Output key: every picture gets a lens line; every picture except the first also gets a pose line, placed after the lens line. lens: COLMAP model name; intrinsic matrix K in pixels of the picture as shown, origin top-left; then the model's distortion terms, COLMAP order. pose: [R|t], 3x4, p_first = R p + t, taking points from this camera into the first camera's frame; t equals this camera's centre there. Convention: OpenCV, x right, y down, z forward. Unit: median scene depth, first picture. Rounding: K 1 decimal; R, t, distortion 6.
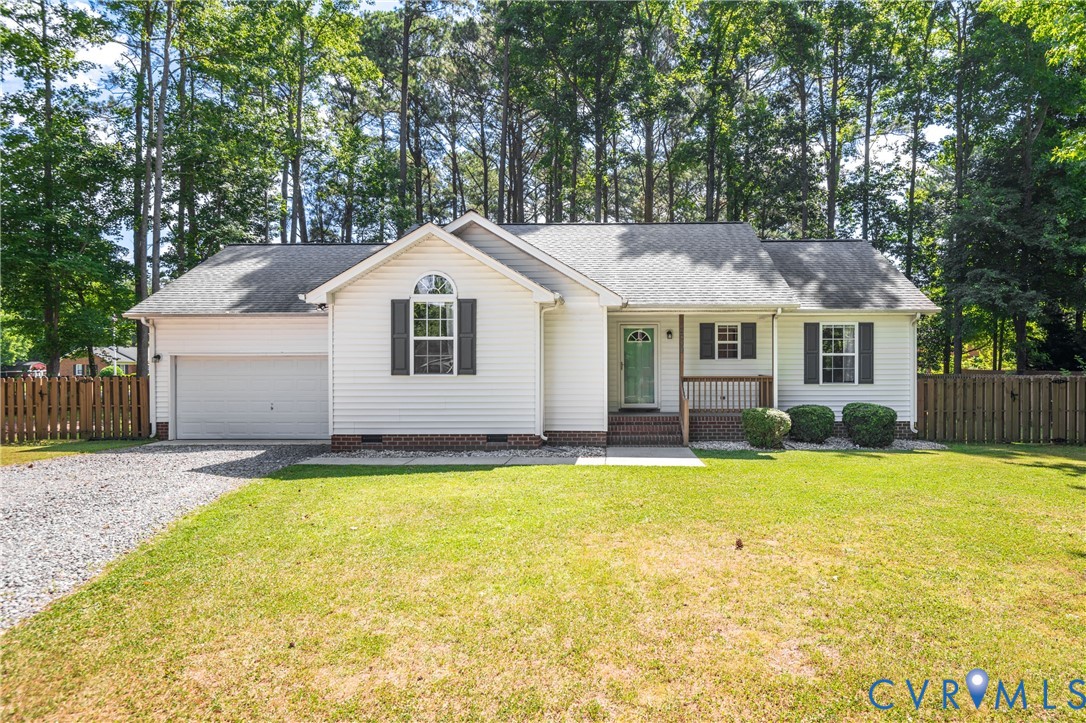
lens RADIAL K [[595.6, 0, 597.3], [0, 595.6, 371.3], [0, 0, 1]] dist [0.002881, -0.003145]
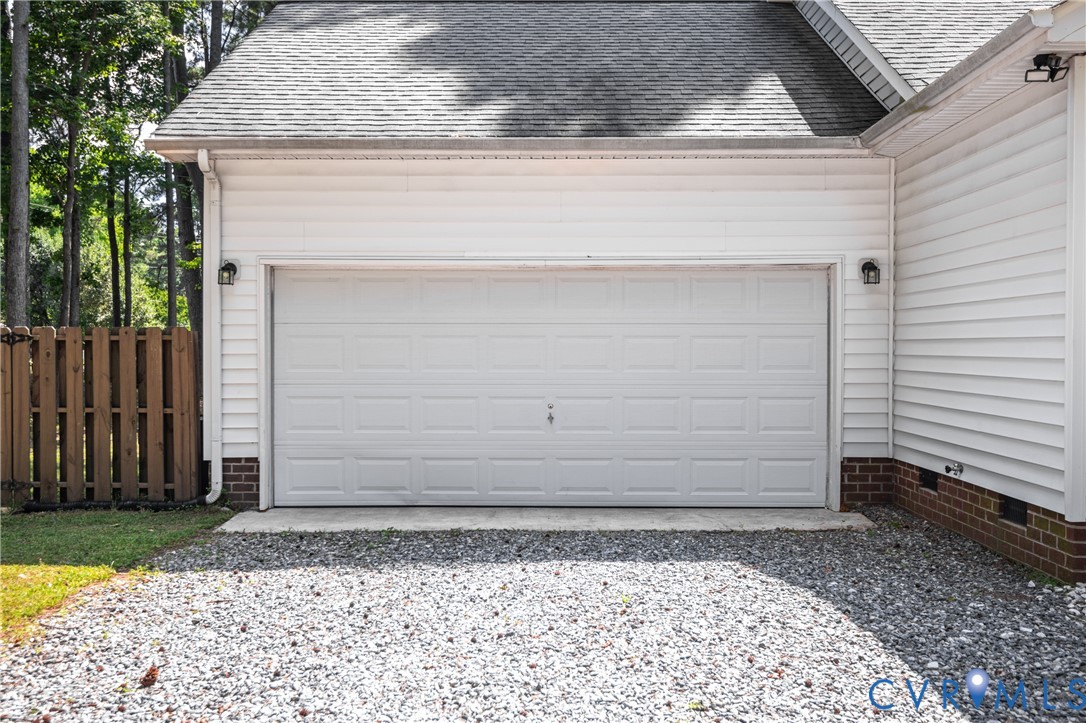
lens RADIAL K [[1092.1, 0, 541.7], [0, 1092.1, 362.4], [0, 0, 1]] dist [-0.008107, 0.000000]
pose [[0.999986, 0.002512, 0.004658, -0.571456], [-0.002587, 0.999864, 0.016305, 0.019619], [-0.004616, -0.016317, 0.999856, 0.375039]]
